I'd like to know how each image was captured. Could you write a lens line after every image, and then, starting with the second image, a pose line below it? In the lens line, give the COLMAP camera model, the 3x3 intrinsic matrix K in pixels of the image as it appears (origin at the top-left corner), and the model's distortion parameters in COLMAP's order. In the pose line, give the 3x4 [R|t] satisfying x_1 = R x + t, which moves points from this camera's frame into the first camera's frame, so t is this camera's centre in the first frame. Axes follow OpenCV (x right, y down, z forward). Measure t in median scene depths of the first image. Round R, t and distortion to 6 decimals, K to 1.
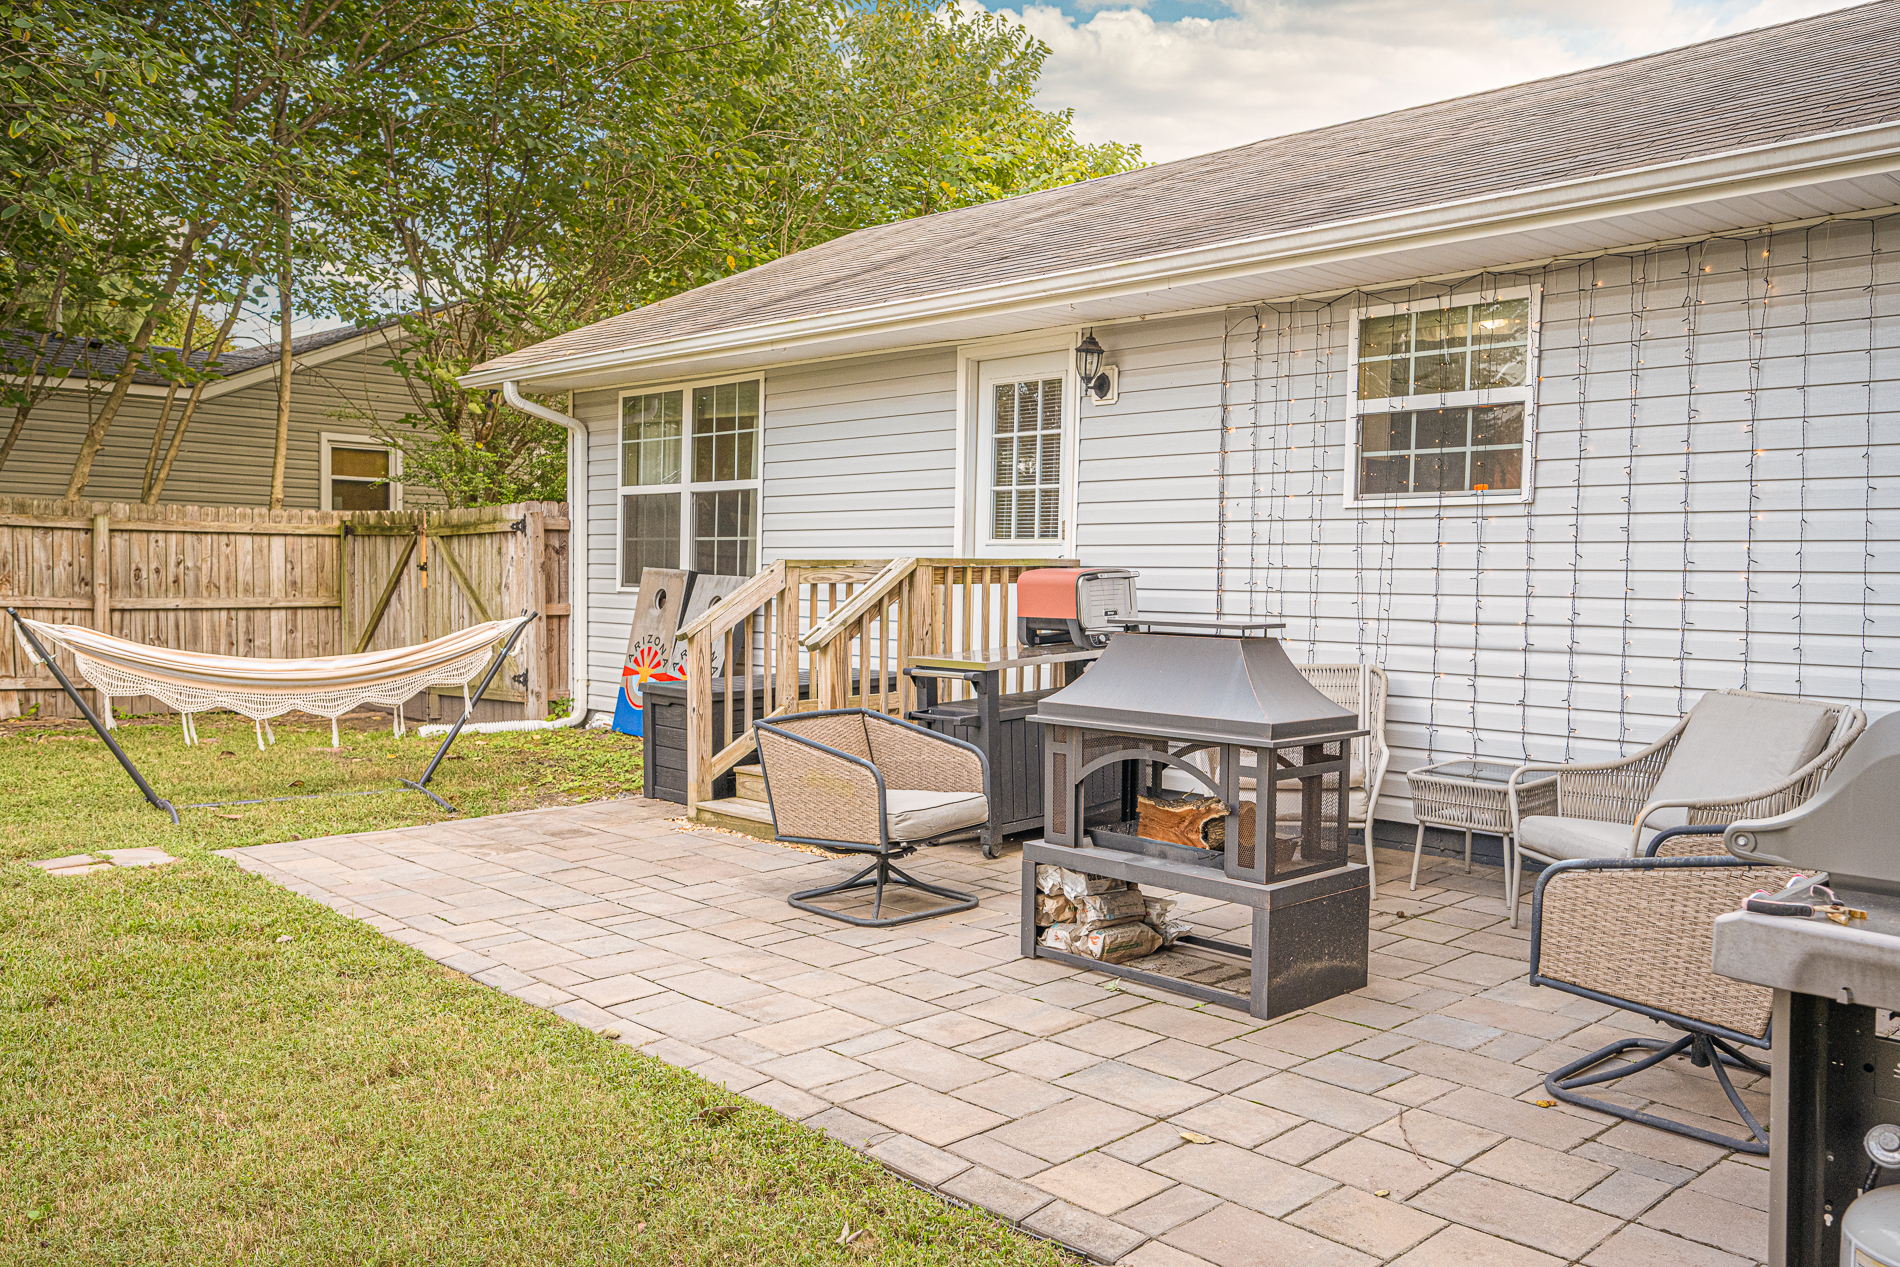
lens RADIAL K [[1492.7, 0, 956.1], [0, 1492.7, 620.9], [0, 0, 1]] dist [-0.002445, -0.001594]
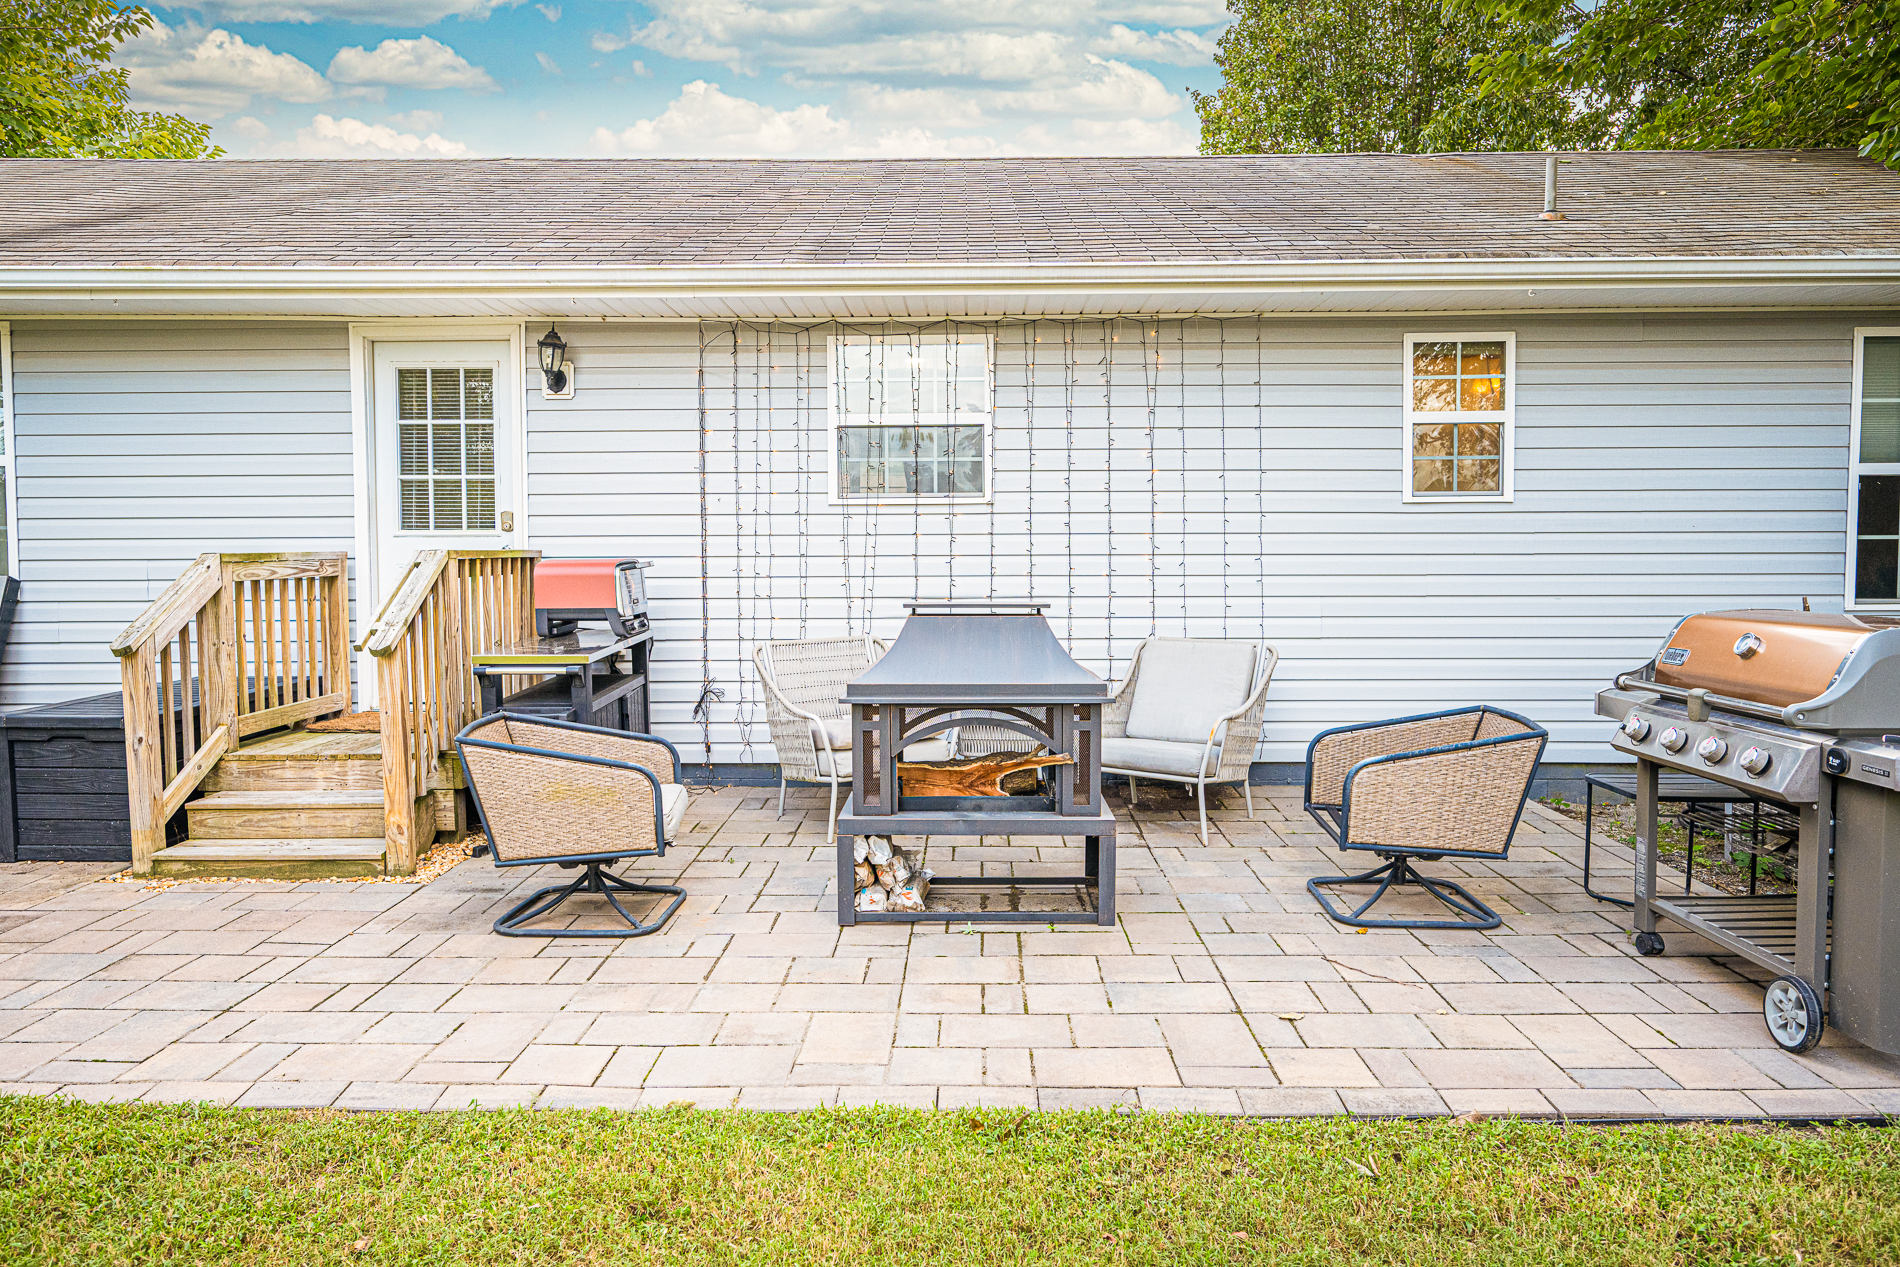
lens RADIAL K [[1257.5, 0, 943.1], [0, 1257.5, 626.5], [0, 0, 1]] dist [-0.000571, -0.000515]
pose [[0.707051, -0.051306, 0.705299, -0.440620], [0.035691, 0.998683, 0.036868, -0.014808], [-0.706262, -0.000895, 0.707950, 0.268086]]
